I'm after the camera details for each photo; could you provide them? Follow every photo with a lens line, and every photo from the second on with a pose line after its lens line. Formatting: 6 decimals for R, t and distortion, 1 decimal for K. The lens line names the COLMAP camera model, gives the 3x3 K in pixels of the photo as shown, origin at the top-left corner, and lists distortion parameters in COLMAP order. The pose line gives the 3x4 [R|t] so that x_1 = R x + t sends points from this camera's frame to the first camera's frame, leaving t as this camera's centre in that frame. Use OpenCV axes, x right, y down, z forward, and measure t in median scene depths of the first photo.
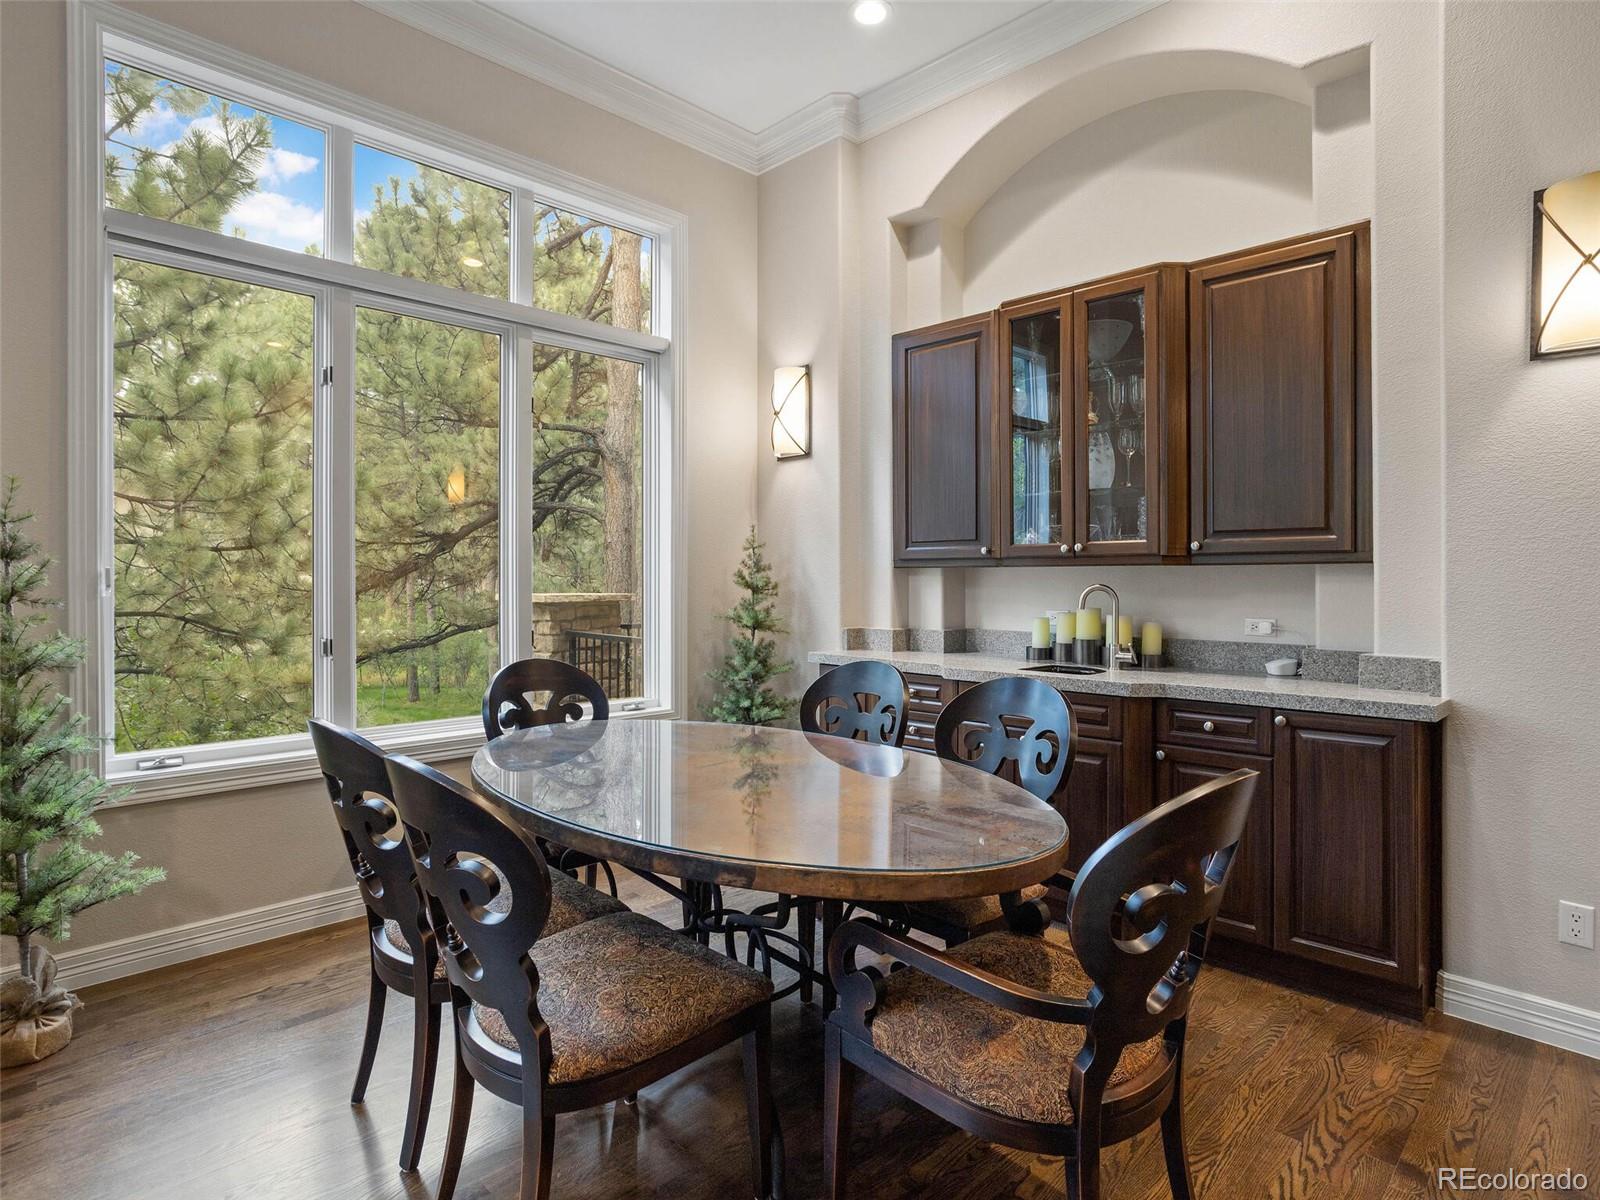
lens RADIAL K [[869.3, 0, 805.8], [0, 869.3, 590.3], [0, 0, 1]] dist [-0.042369, 0.021509]
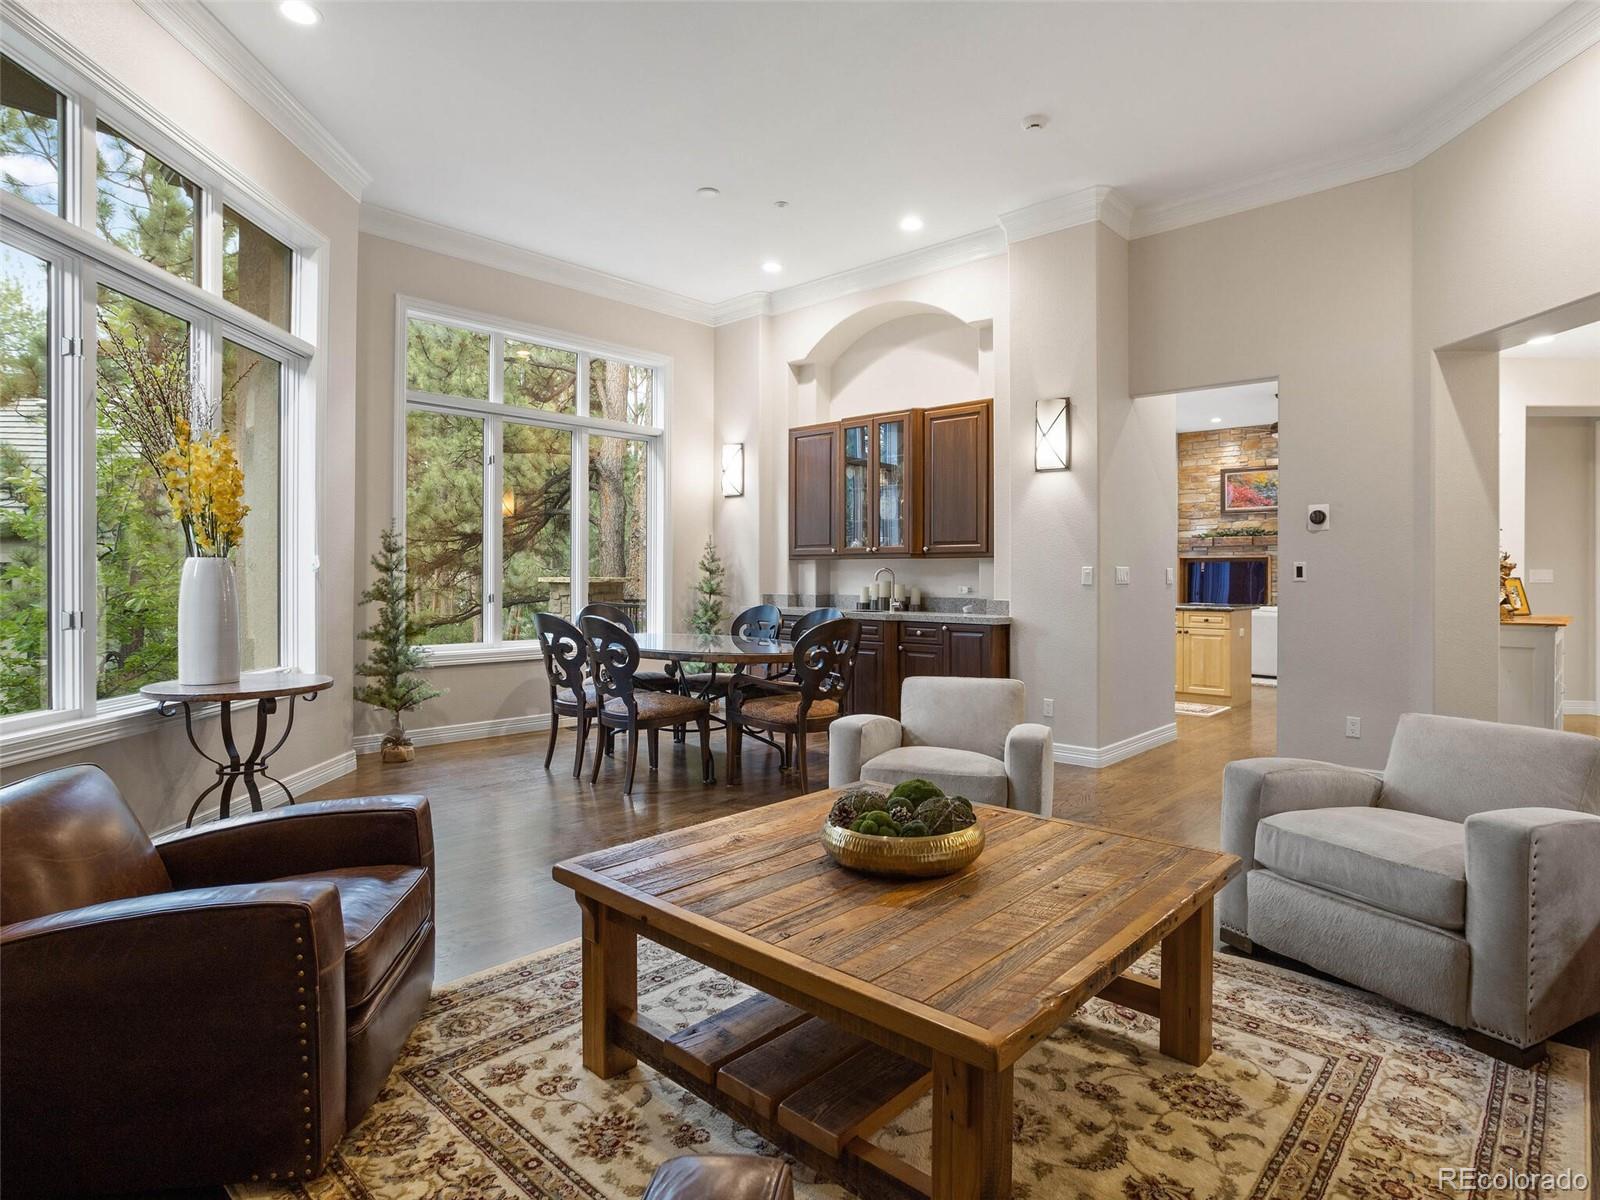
lens RADIAL K [[869.3, 0, 808.8], [0, 869.3, 593.7], [0, 0, 1]] dist [-0.042369, 0.021509]
pose [[0.999243, 0.005813, 0.038460, 0.073889], [-0.006024, 0.999968, 0.005348, 0.034099], [-0.038427, -0.005575, 0.999246, -0.785260]]
